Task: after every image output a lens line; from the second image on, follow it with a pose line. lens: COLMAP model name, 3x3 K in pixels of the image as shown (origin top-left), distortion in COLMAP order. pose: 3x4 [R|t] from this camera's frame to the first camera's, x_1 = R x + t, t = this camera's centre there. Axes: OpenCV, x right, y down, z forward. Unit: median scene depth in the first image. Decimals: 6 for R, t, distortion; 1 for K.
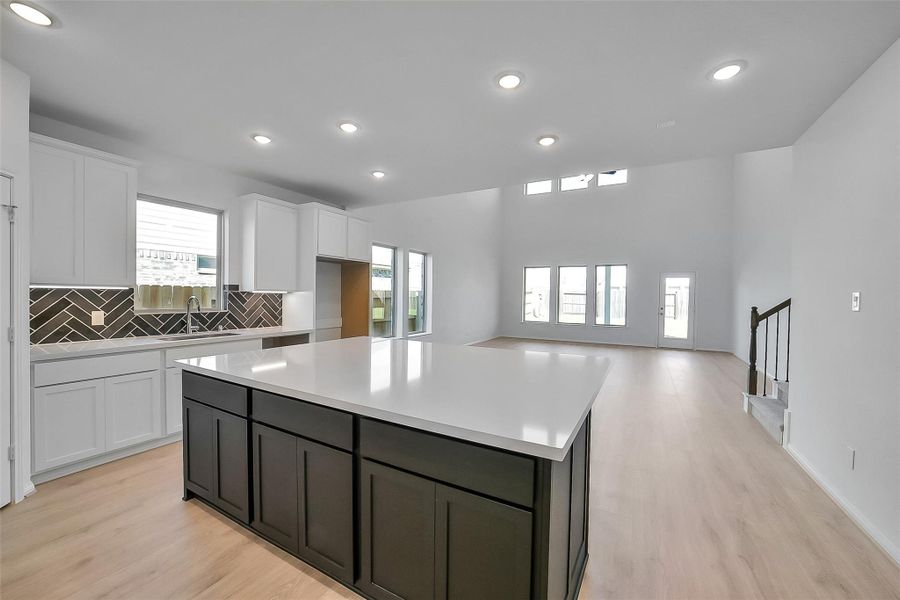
lens RADIAL K [[350.2, 0, 452.8], [0, 350.2, 301.0], [0, 0, 1]] dist [-0.041251, 0.010585]
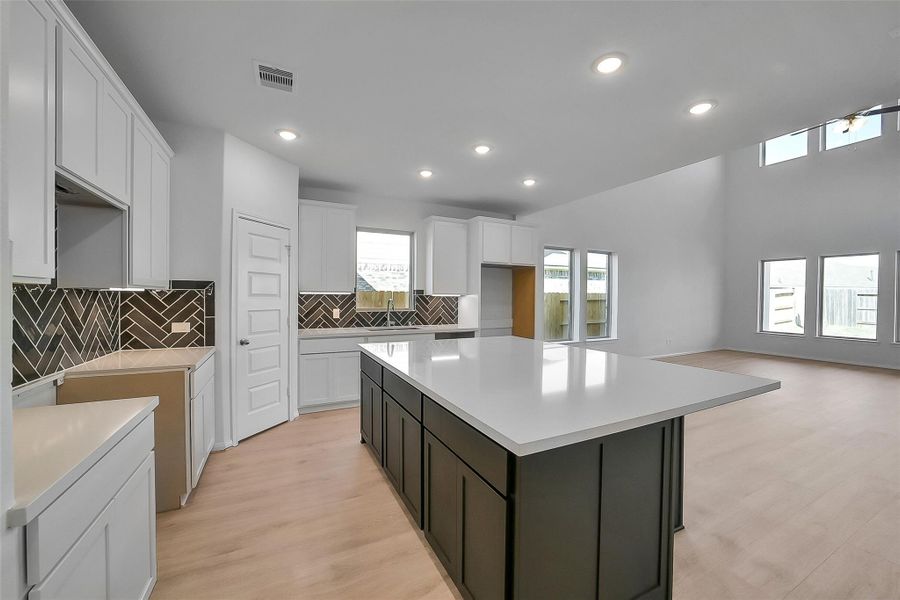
lens RADIAL K [[350.2, 0, 452.8], [0, 350.2, 301.0], [0, 0, 1]] dist [-0.041251, 0.010585]
pose [[0.827522, 0.001528, -0.561432, 0.182987], [-0.006492, 0.999955, -0.006848, 0.001648], [0.561396, 0.009312, 0.827495, 0.007862]]
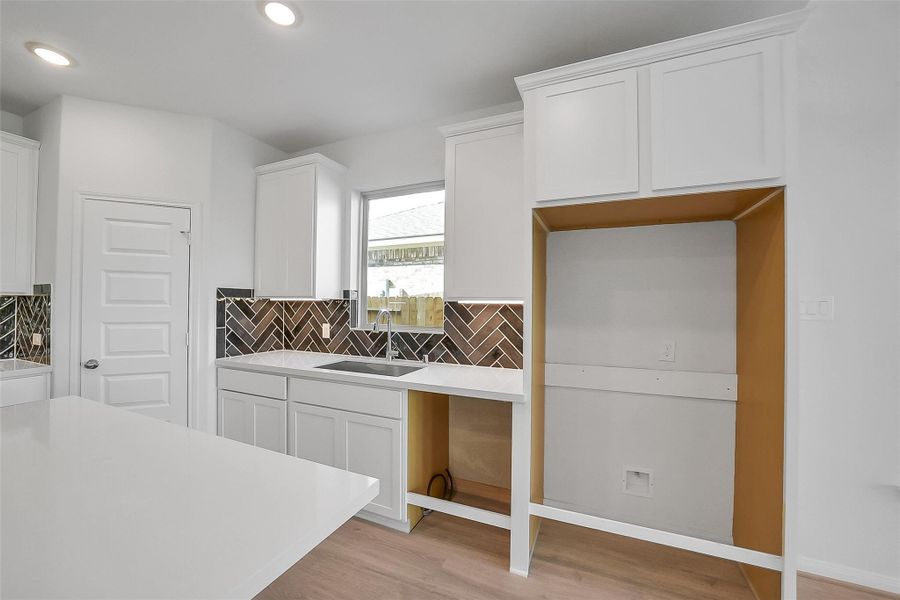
lens RADIAL K [[350.2, 0, 452.8], [0, 350.2, 301.0], [0, 0, 1]] dist [-0.041251, 0.010585]
pose [[0.093587, -0.022286, -0.995362, -0.011490], [-0.022747, 0.999441, -0.024516, -0.013883], [0.995351, 0.024936, 0.093028, 0.939140]]
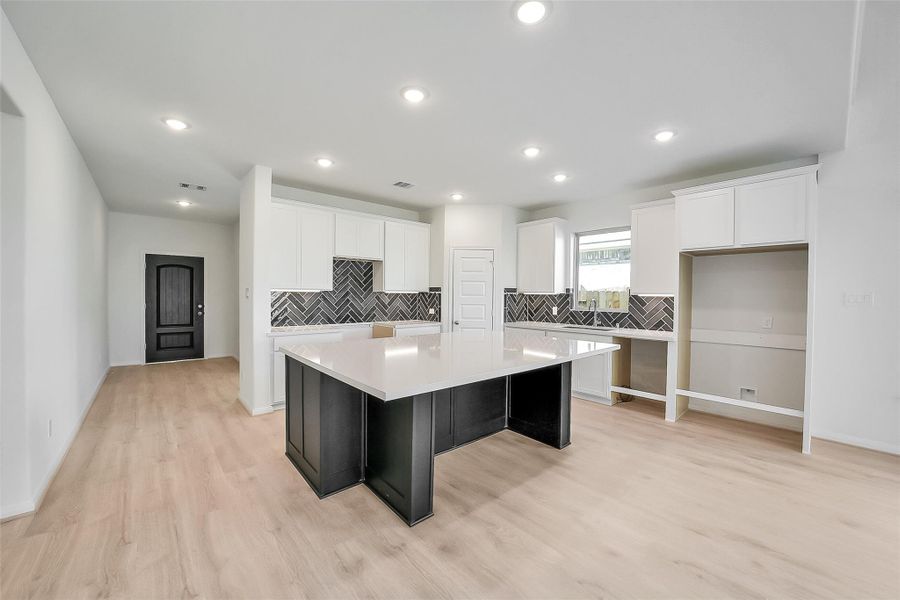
lens RADIAL K [[350.2, 0, 452.8], [0, 350.2, 301.0], [0, 0, 1]] dist [-0.041251, 0.010585]
pose [[-0.332990, 0.000482, -0.942930, 0.626405], [-0.028857, 0.999526, 0.010702, -0.003737], [0.942489, 0.030774, -0.332818, 0.816901]]
